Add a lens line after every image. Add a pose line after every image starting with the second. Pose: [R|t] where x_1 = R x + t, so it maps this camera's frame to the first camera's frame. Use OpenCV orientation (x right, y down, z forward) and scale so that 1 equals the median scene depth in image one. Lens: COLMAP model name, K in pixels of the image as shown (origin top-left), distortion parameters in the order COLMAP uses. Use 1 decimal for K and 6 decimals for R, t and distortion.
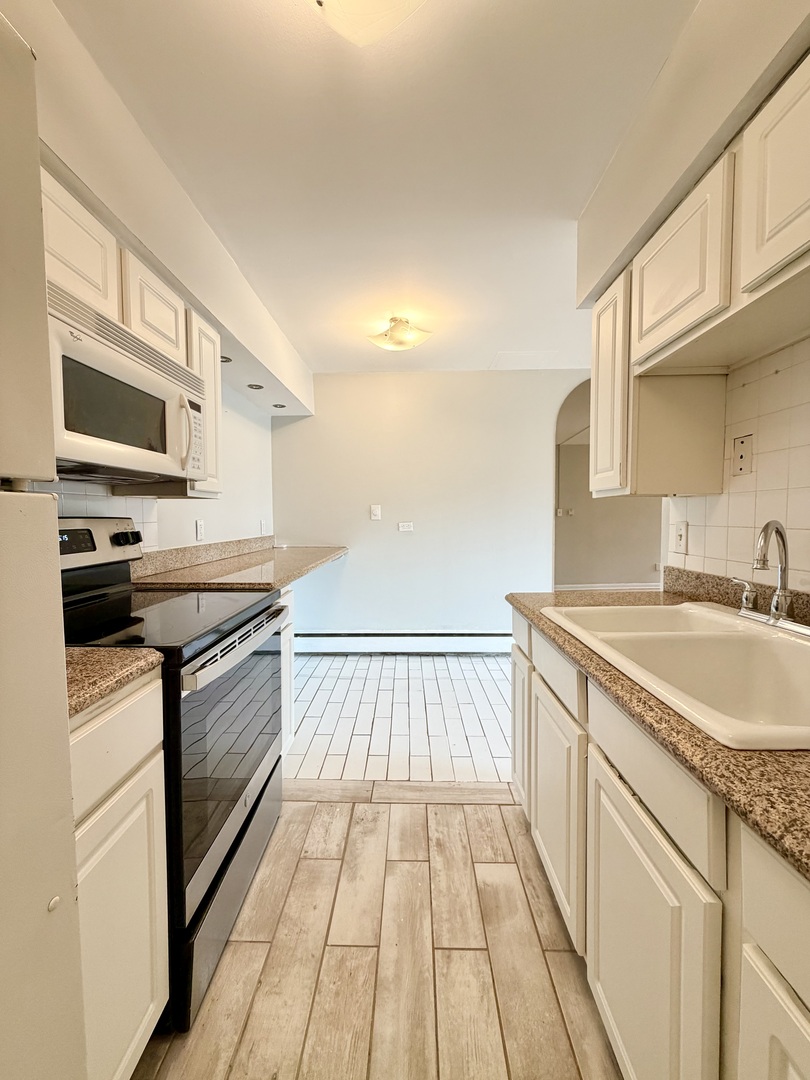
lens RADIAL K [[429.8, 0, 405.0], [0, 429.8, 540.0], [0, 0, 1]] dist [0.000425, 0.000017]
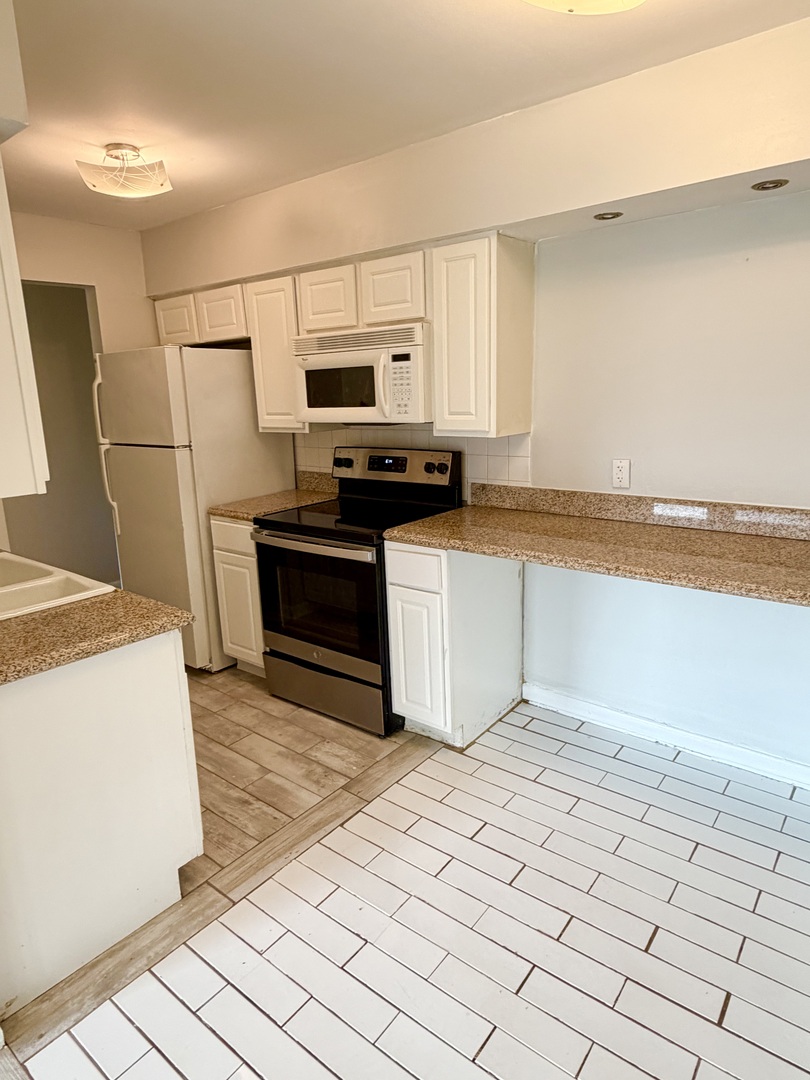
lens RADIAL K [[648.3, 0, 401.2], [0, 648.3, 540.8], [0, 0, 1]] dist [-0.000395, 0.000422]
pose [[-0.610347, 0.204010, -0.765413, 0.922078], [-0.012473, 0.963672, 0.266799, -0.309766], [0.792036, 0.172386, -0.585630, 2.123837]]
